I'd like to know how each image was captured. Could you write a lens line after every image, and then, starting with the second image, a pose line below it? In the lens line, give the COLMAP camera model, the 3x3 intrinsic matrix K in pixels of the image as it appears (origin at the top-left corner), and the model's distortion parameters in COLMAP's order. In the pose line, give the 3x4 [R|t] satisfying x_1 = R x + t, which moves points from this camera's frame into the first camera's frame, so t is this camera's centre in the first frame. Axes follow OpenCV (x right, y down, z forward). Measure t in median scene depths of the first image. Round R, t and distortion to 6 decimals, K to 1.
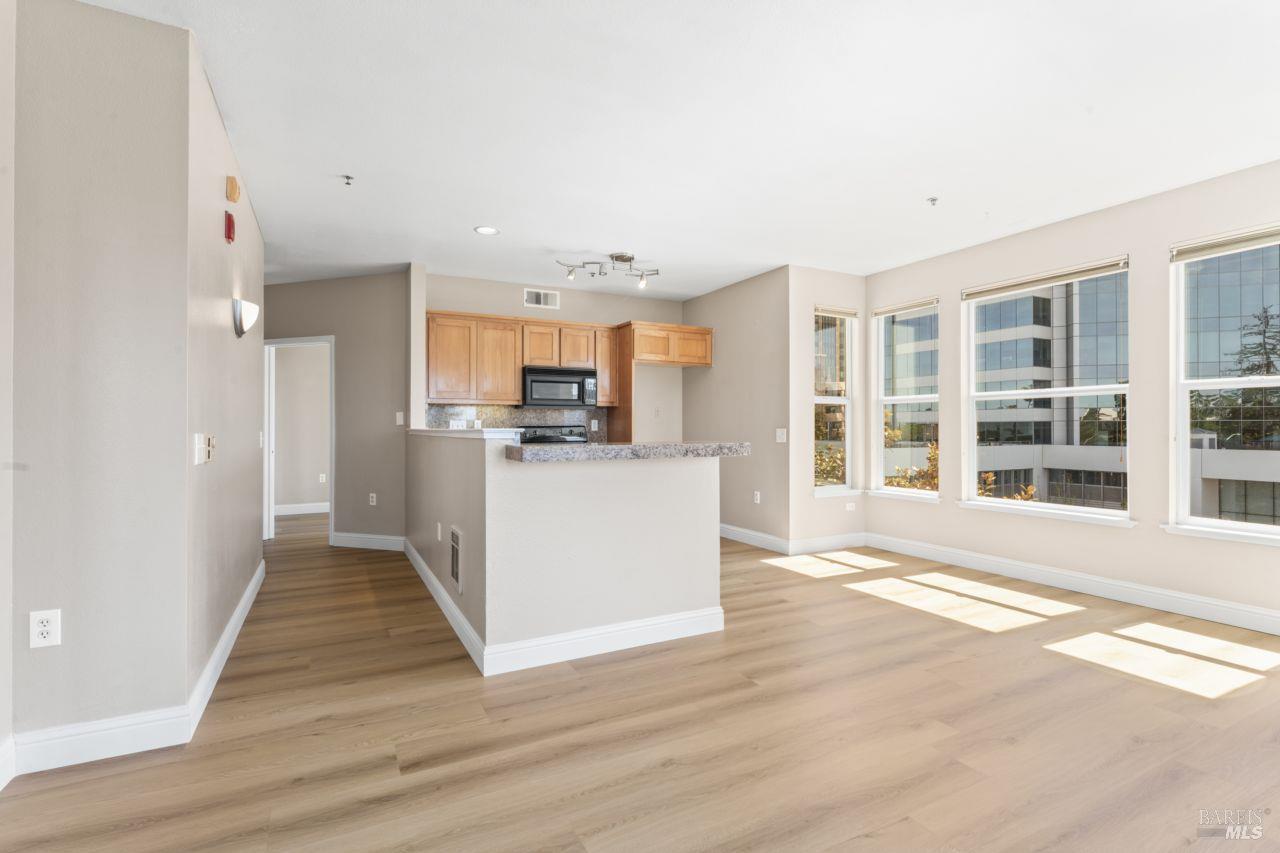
lens RADIAL K [[591.4, 0, 633.5], [0, 591.4, 424.5], [0, 0, 1]] dist [-0.003828, 0.000521]
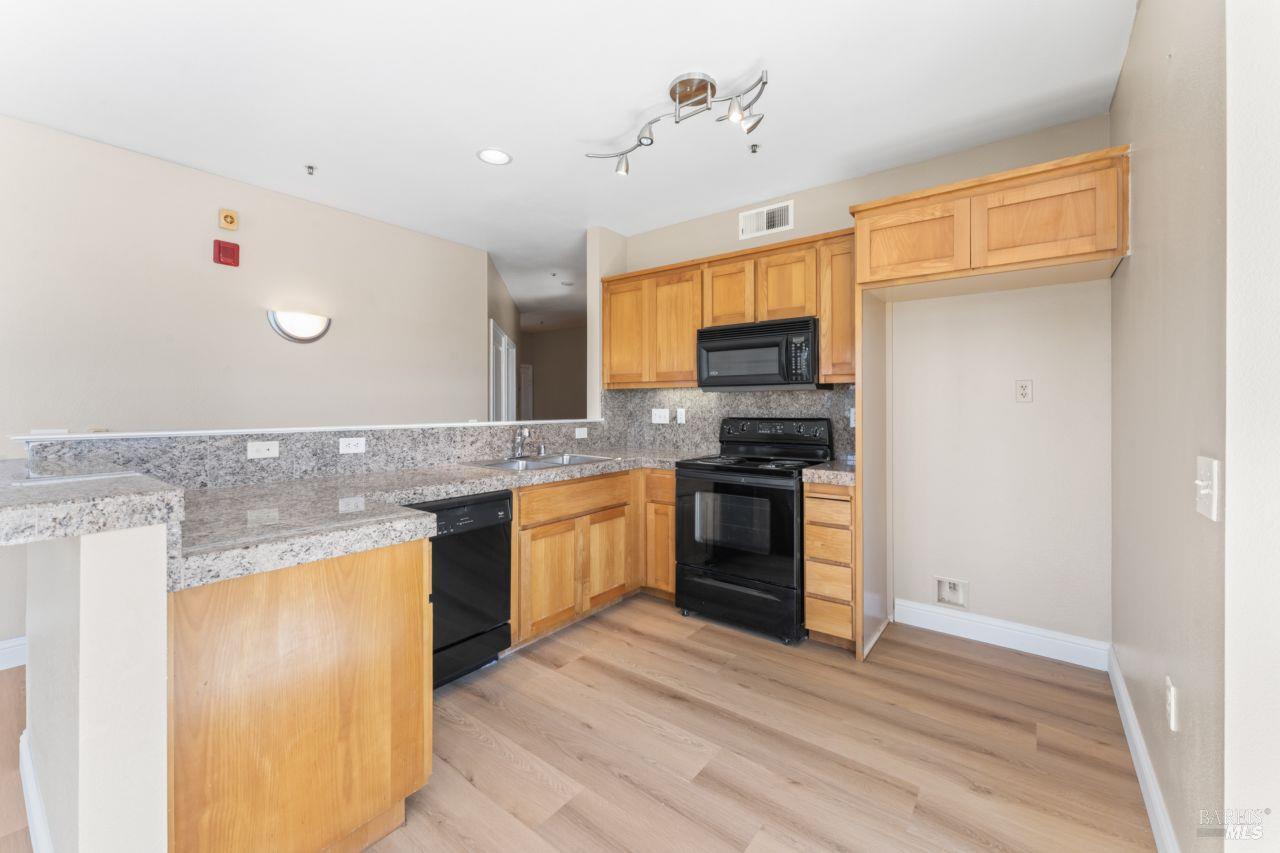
lens RADIAL K [[513.5, 0, 638.1], [0, 513.5, 404.9], [0, 0, 1]] dist [0.002293, -0.000577]
pose [[0.424353, 0.000283, -0.905497, 0.353954], [0.003032, 0.999994, 0.001733, -0.015220], [0.905492, -0.003481, 0.424350, 0.765870]]
